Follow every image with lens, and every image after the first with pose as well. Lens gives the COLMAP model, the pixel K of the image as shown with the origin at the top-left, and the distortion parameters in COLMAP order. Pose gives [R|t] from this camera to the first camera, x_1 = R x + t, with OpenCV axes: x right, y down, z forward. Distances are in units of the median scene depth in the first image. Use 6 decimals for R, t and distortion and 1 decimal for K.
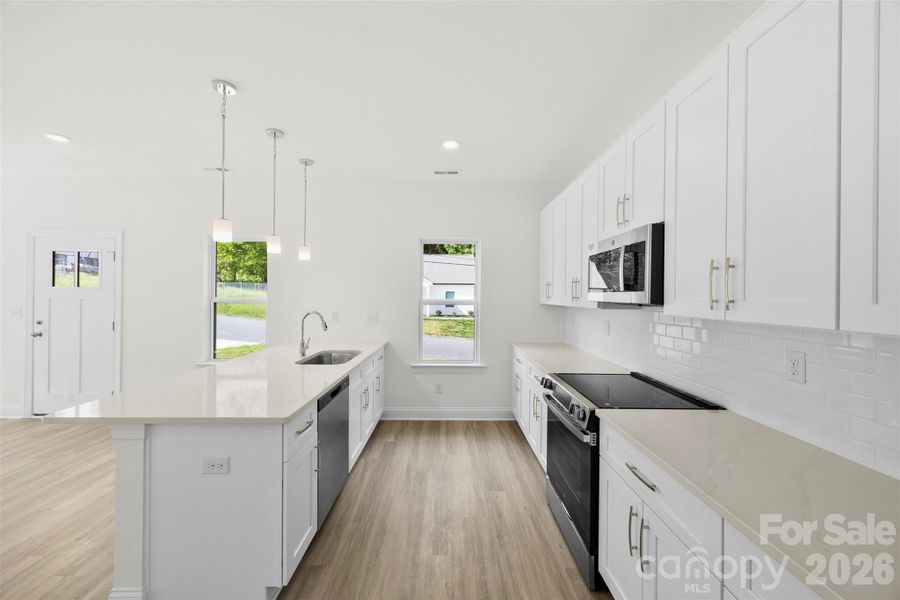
lens RADIAL K [[348.9, 0, 457.7], [0, 348.9, 293.6], [0, 0, 1]] dist [0.001329, 0.000292]
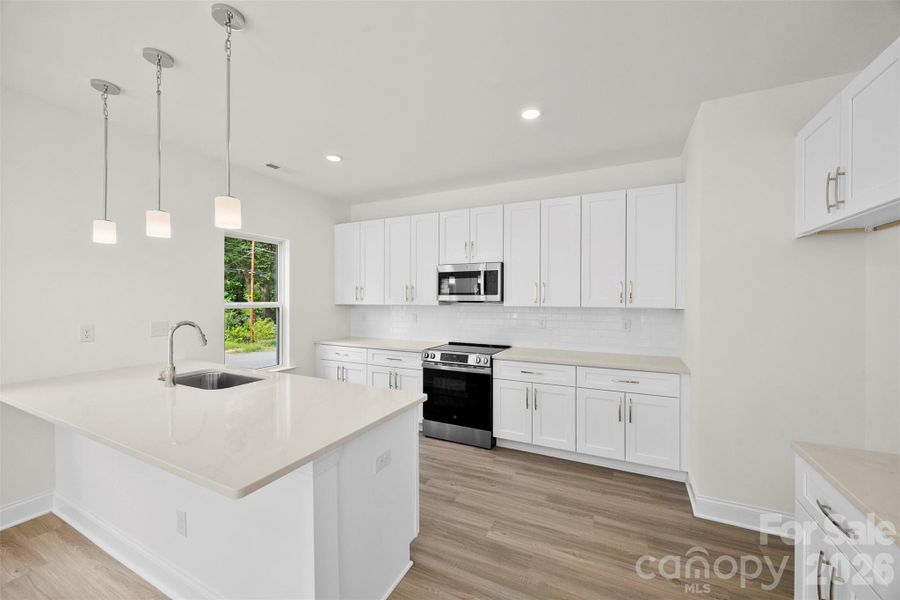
lens RADIAL K [[348.9, 0, 452.1], [0, 348.9, 298.8], [0, 0, 1]] dist [0.001329, 0.000292]
pose [[0.457015, -0.011635, 0.889383, -1.188509], [-0.002037, 0.999898, 0.014127, -0.010102], [-0.889457, -0.008268, 0.456945, 0.260027]]
